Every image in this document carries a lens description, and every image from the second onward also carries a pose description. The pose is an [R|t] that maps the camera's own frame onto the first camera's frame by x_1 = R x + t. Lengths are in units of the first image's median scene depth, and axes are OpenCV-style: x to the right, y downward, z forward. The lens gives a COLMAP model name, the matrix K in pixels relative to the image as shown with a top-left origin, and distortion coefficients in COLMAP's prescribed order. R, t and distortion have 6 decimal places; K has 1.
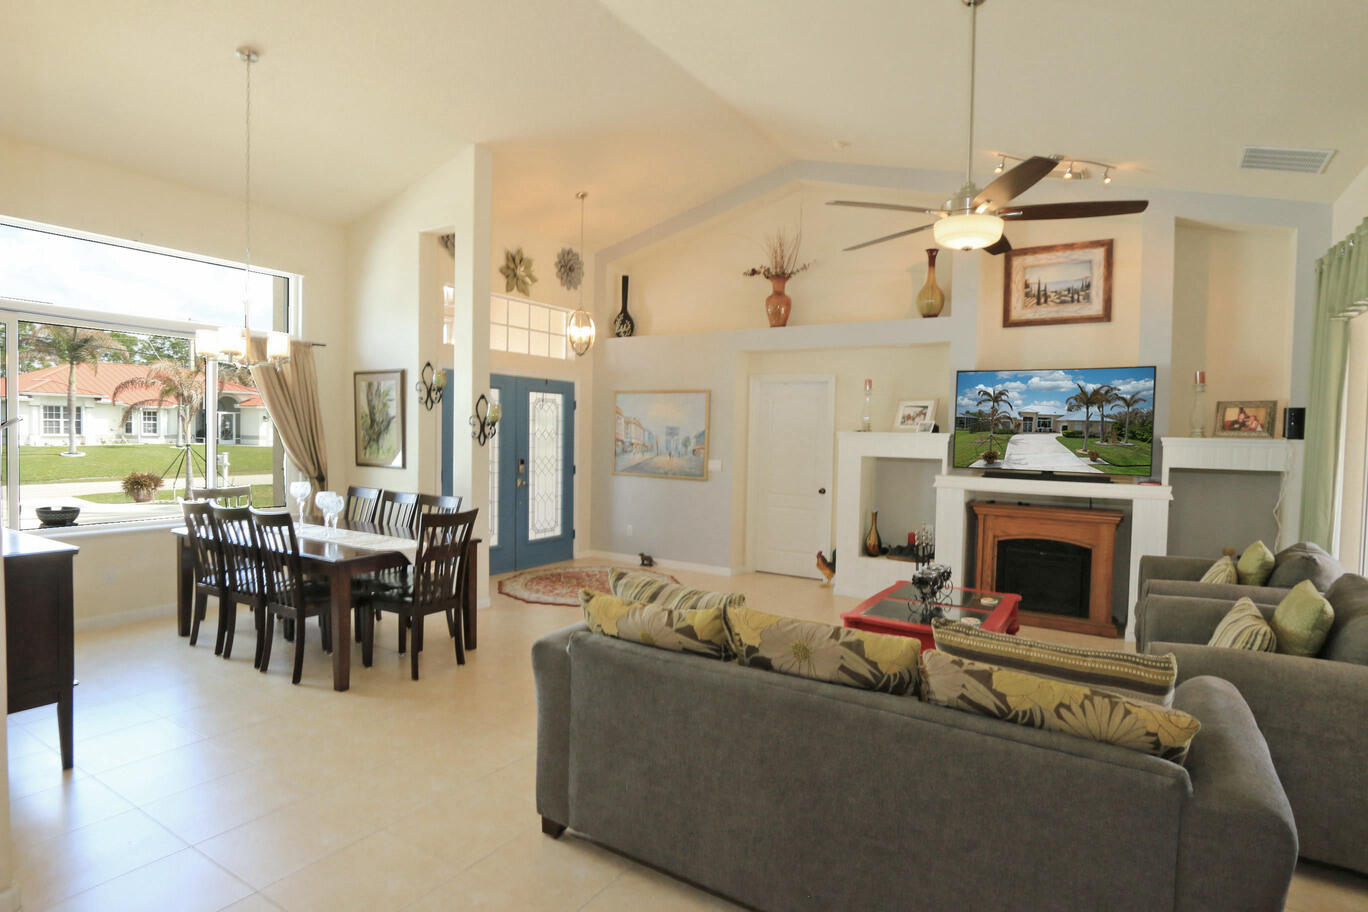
lens RADIAL K [[723.7, 0, 677.7], [0, 723.7, 451.9], [0, 0, 1]] dist [-0.023903, 0.004634]
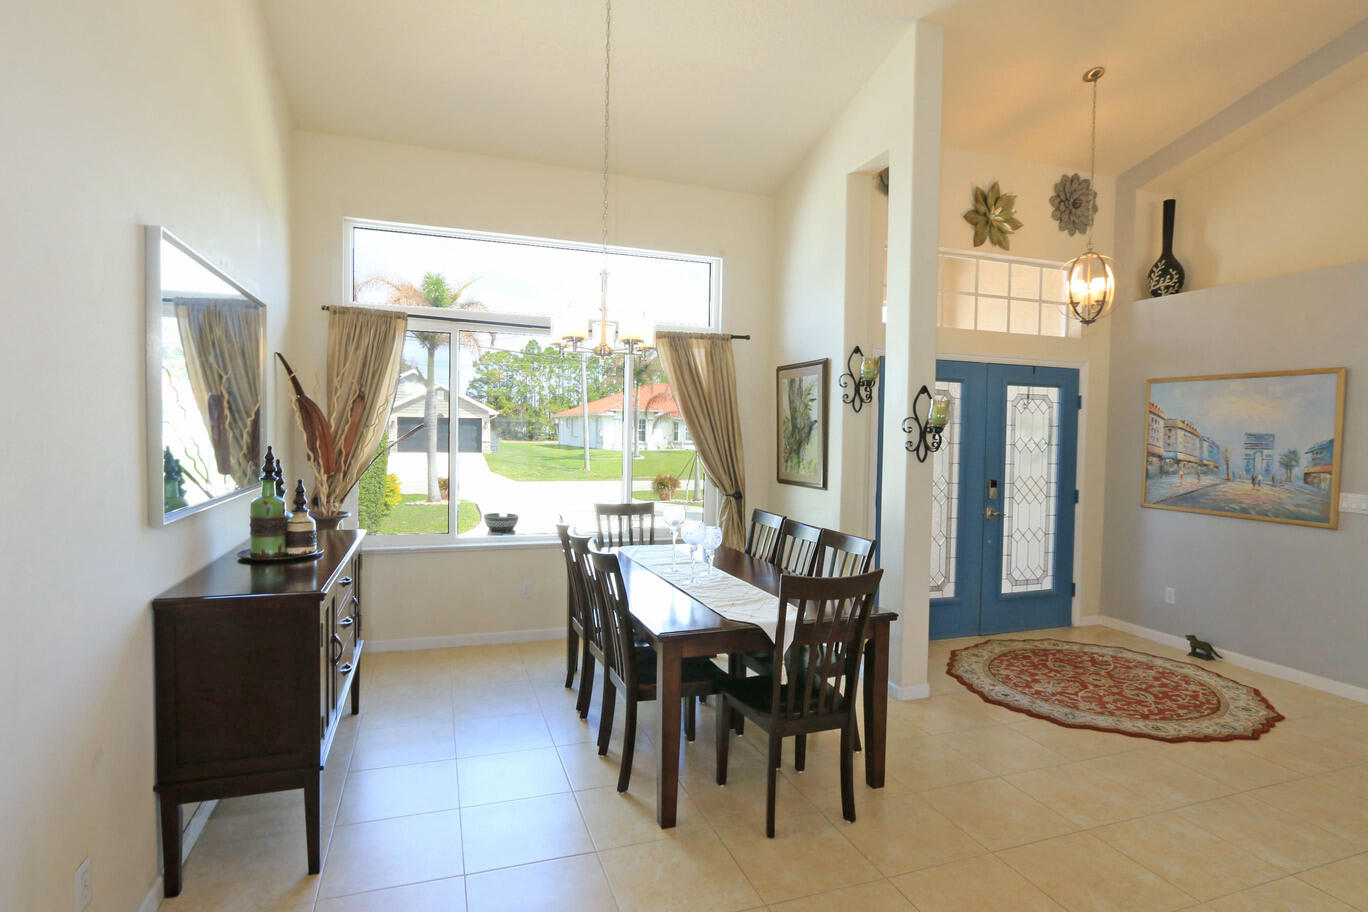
lens RADIAL K [[723.7, 0, 684.2], [0, 723.7, 461.7], [0, 0, 1]] dist [-0.023903, 0.004634]
pose [[0.795190, 0.019821, -0.606037, -0.028239], [-0.018460, 0.999794, 0.008477, -0.008053], [0.606080, 0.004446, 0.795392, 0.251936]]
